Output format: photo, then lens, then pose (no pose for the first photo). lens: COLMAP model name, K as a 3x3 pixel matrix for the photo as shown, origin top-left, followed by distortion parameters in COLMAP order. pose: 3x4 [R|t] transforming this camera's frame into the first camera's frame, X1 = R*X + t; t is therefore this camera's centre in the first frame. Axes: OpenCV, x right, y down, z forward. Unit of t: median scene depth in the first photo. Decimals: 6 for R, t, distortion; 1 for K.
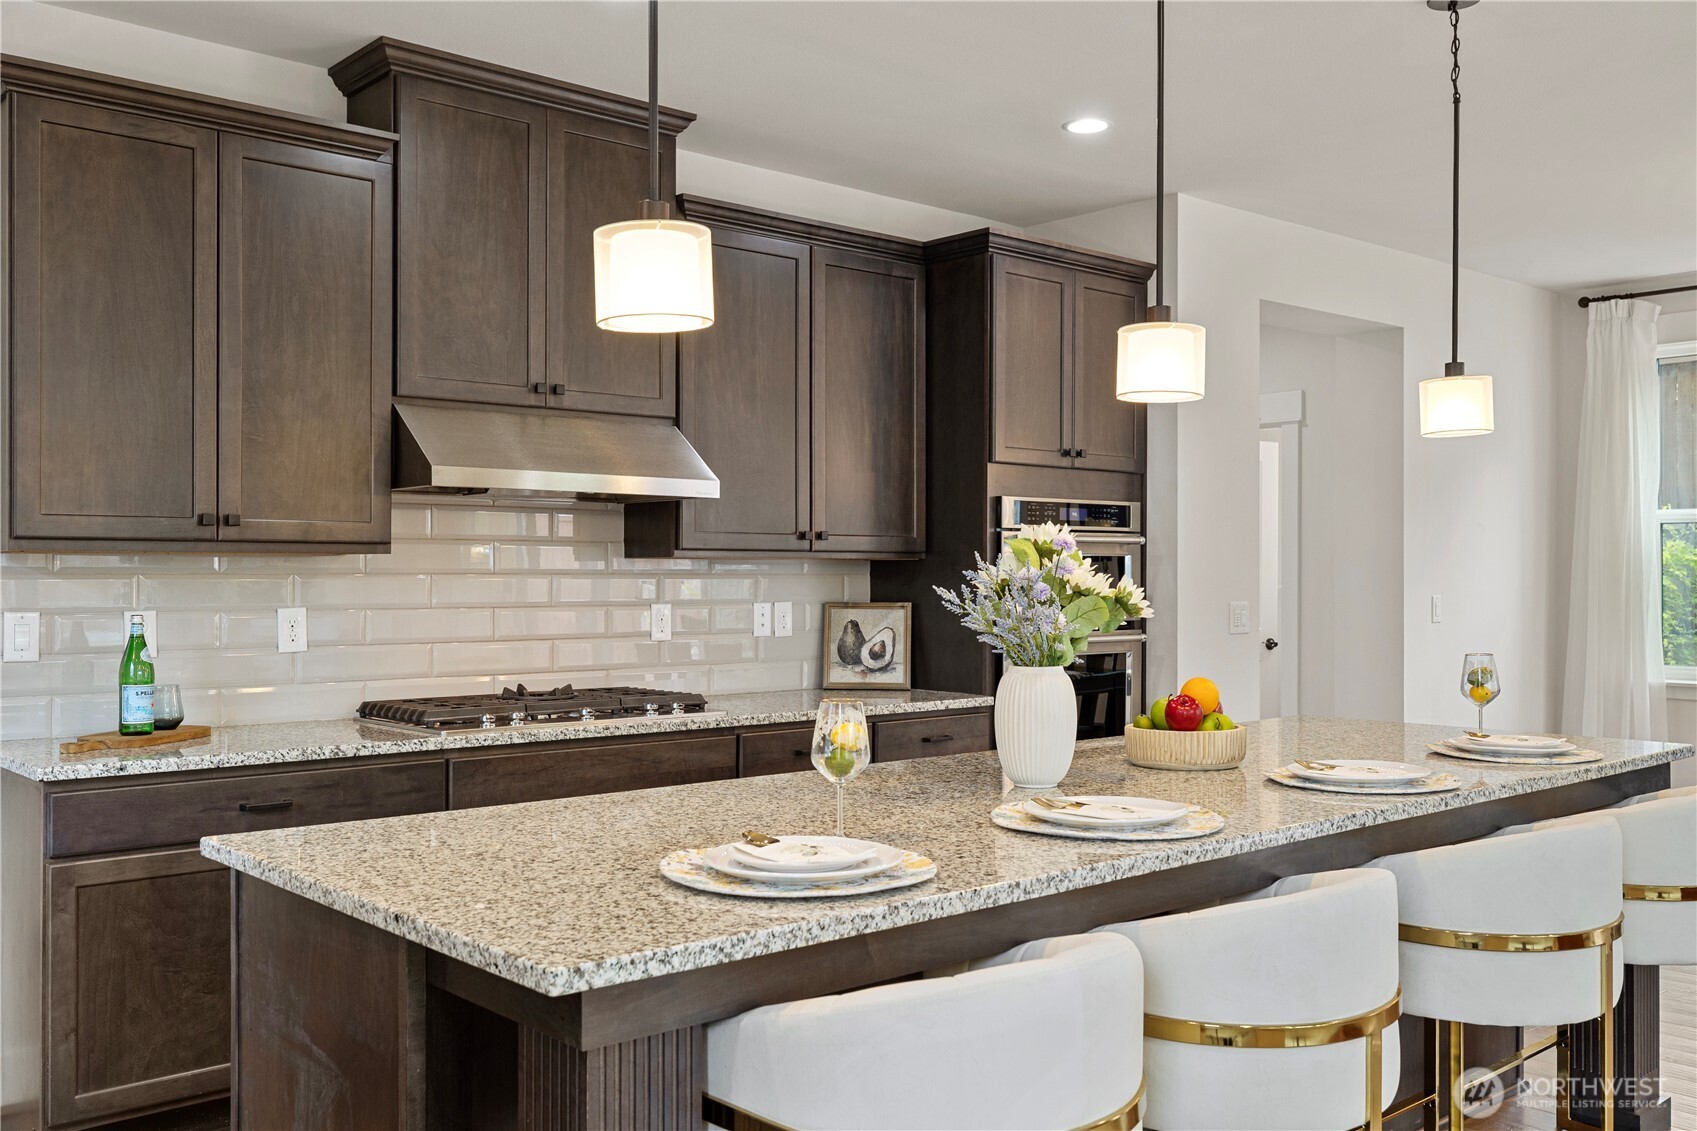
lens RADIAL K [[1495.8, 0, 860.1], [0, 1495.8, 569.9], [0, 0, 1]] dist [-0.011837, 0.025092]
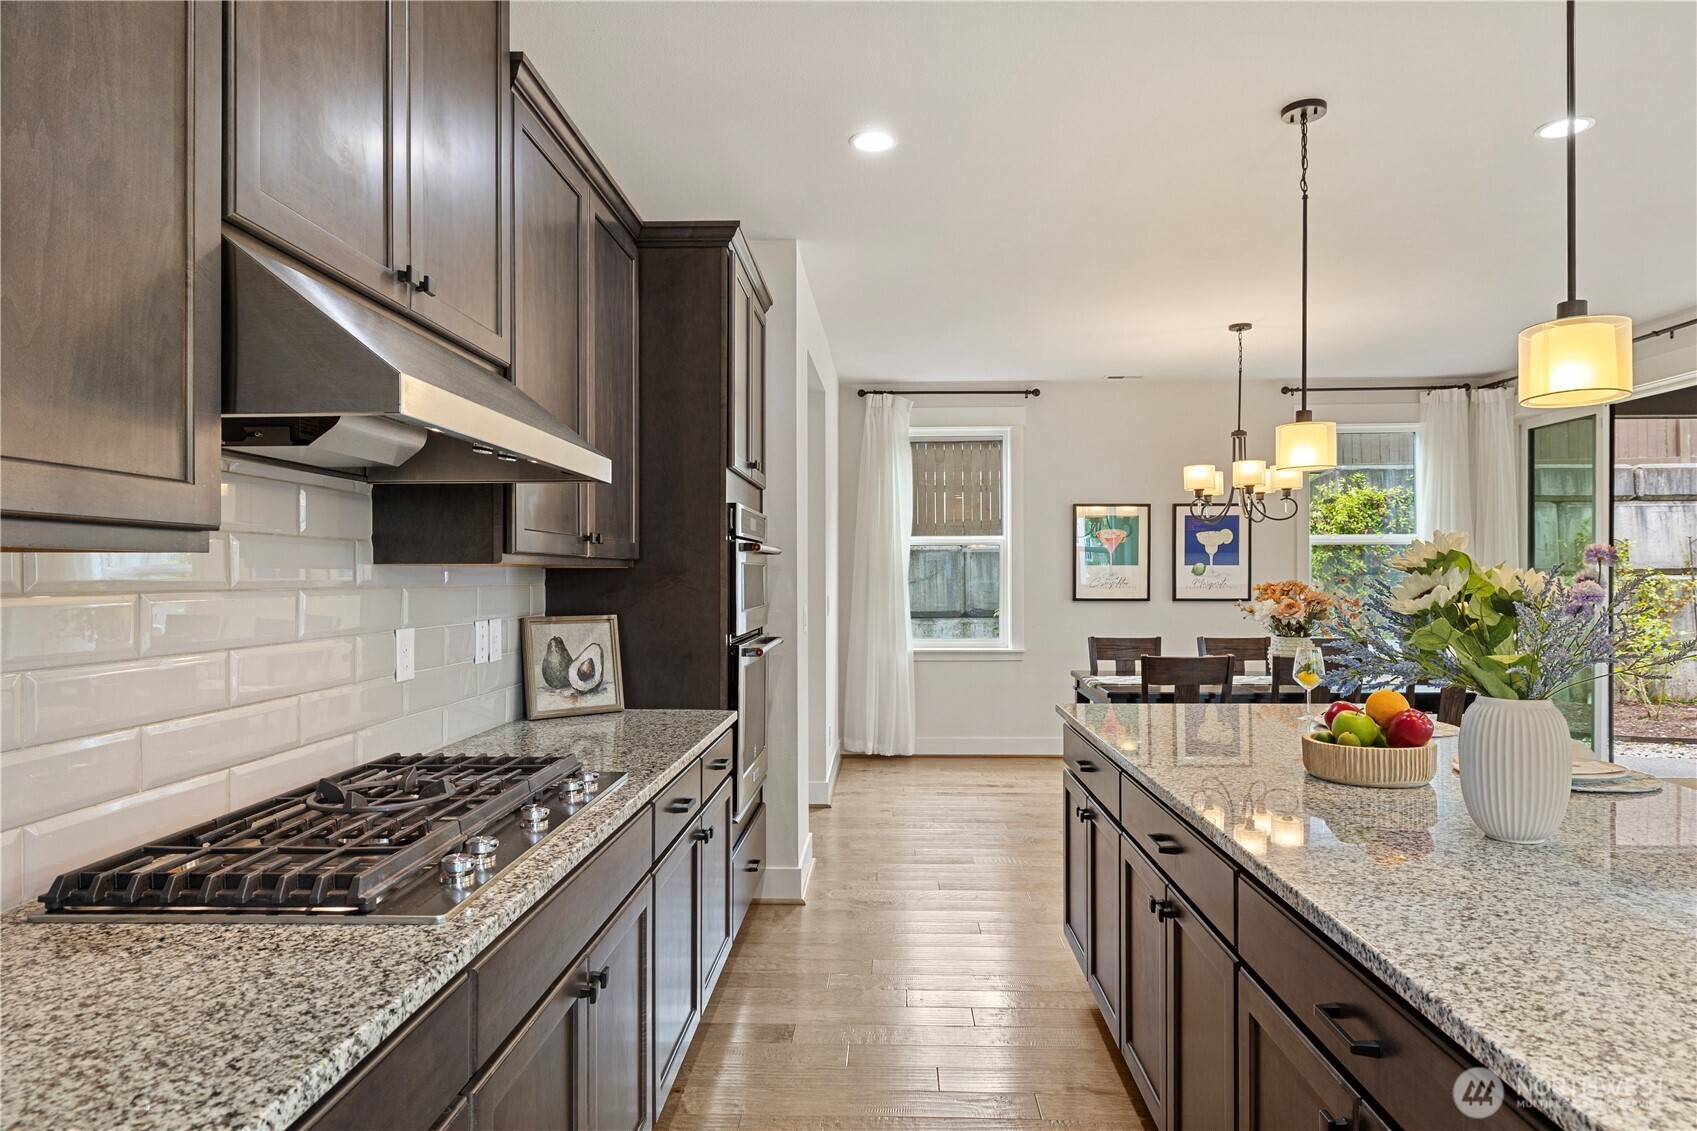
lens RADIAL K [[977.6, 0, 859.1], [0, 977.6, 576.1], [0, 0, 1]] dist [0.003155, 0.000297]
pose [[0.693135, -0.001089, 0.720807, -0.328275], [-0.000310, 0.999998, 0.001809, -0.003427], [-0.720808, -0.001478, 0.693133, 0.534877]]
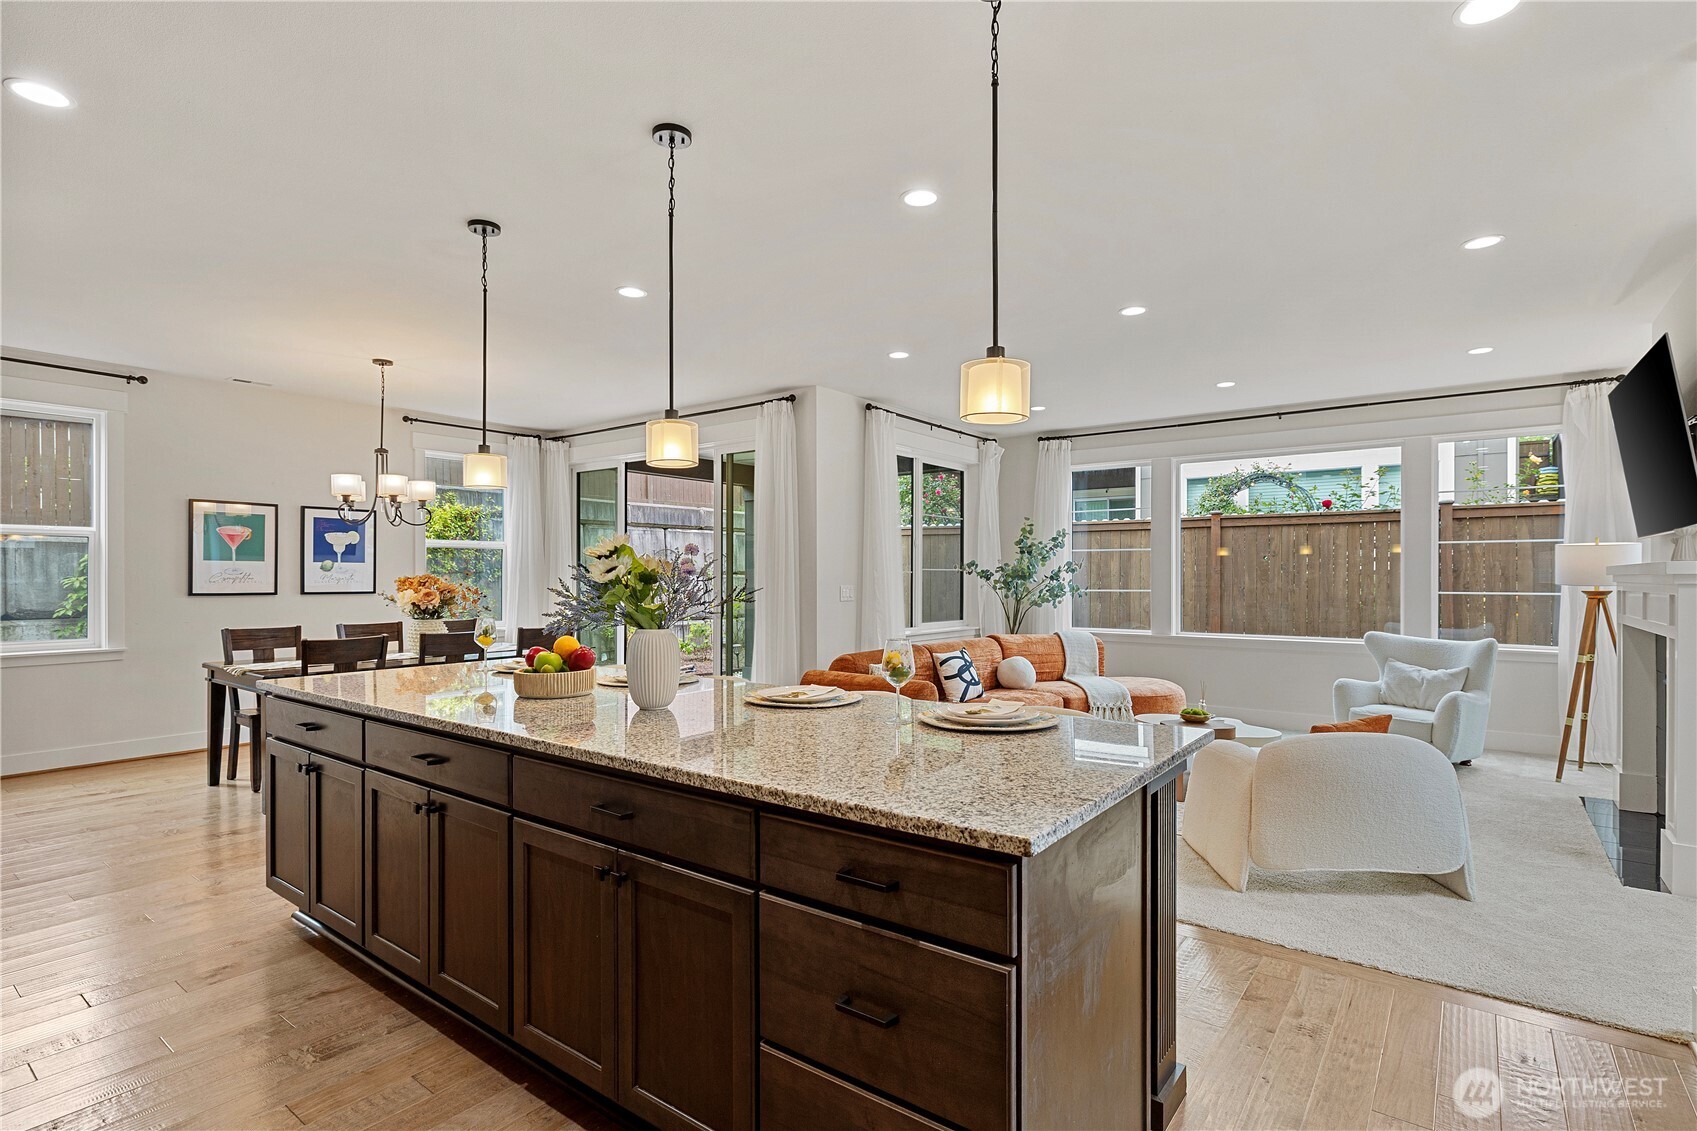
lens RADIAL K [[815.3, 0, 860.7], [0, 815.3, 577.5], [0, 0, 1]] dist [-0.010018, 0.000911]
pose [[-0.203882, -0.000447, 0.978995, -0.443768], [-0.001606, 0.999999, 0.000122, 0.007231], [-0.978994, -0.001548, -0.203883, 0.583579]]
